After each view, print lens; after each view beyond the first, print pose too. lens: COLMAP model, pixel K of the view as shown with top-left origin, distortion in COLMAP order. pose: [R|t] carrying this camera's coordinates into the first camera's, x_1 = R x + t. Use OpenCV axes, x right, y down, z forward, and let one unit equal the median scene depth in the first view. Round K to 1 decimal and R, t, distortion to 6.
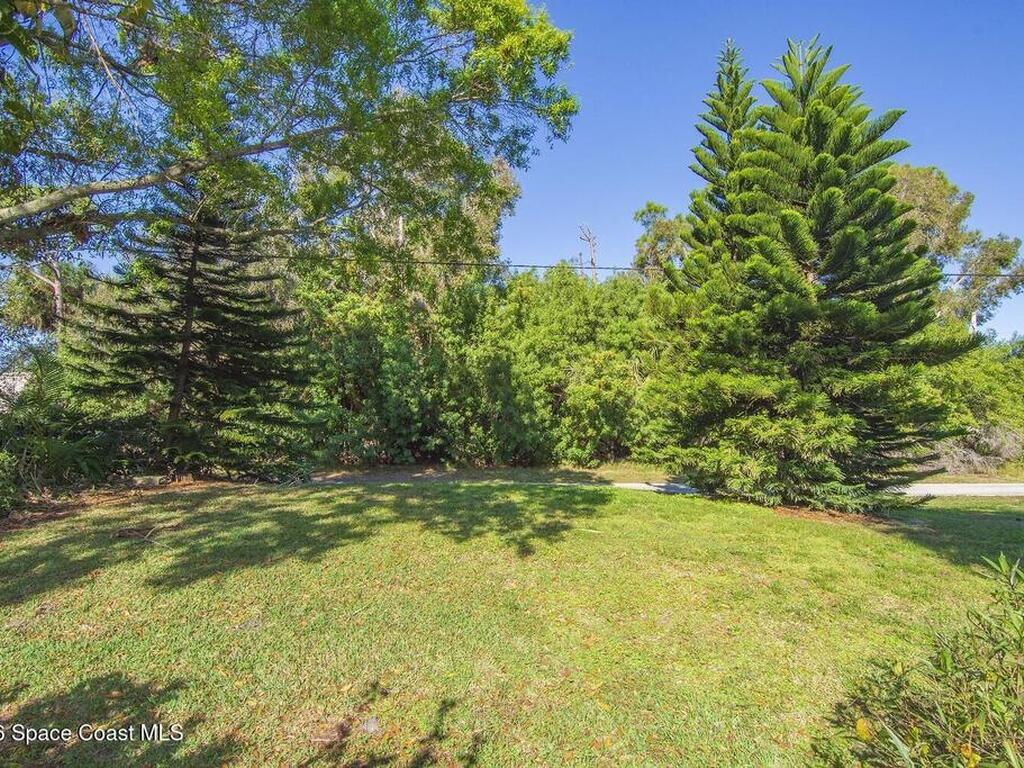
lens RADIAL K [[555.8, 0, 512.0], [0, 555.8, 384.0], [0, 0, 1]] dist [-0.005397, -0.010269]
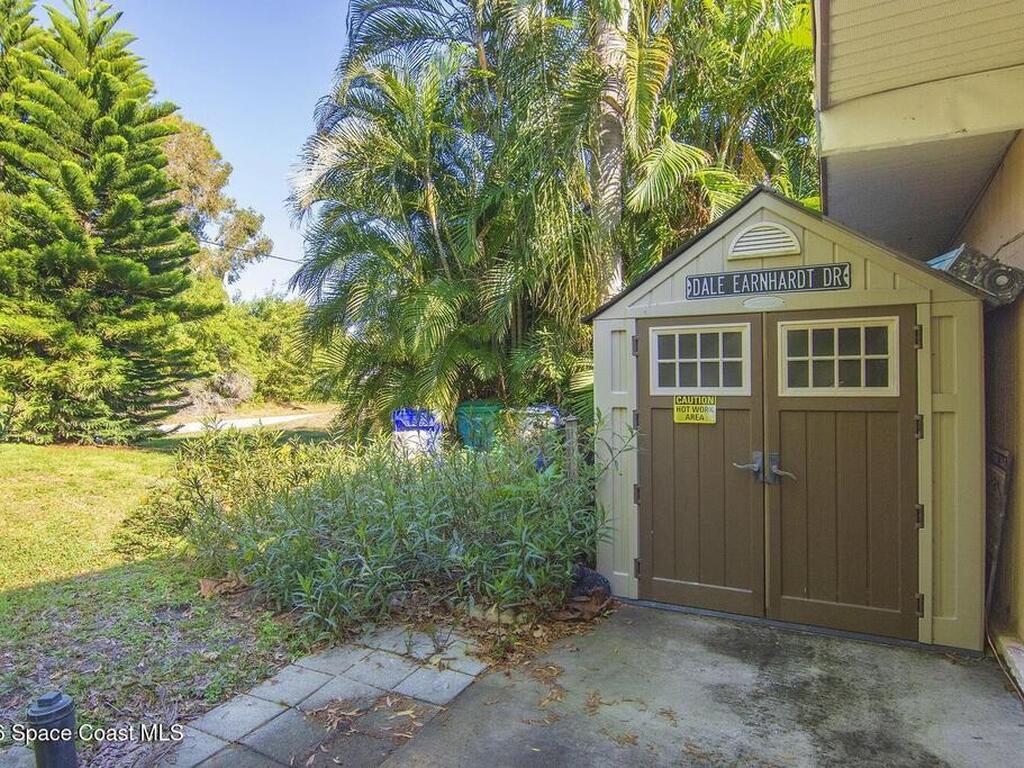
lens RADIAL K [[635.4, 0, 512.0], [0, 635.4, 384.0], [0, 0, 1]] dist [-0.001510, -0.014755]
pose [[0.435446, -0.008291, 0.900177, -0.200950], [-0.073561, 0.996286, 0.044760, -0.009210], [-0.897204, -0.085708, 0.433219, -0.276808]]
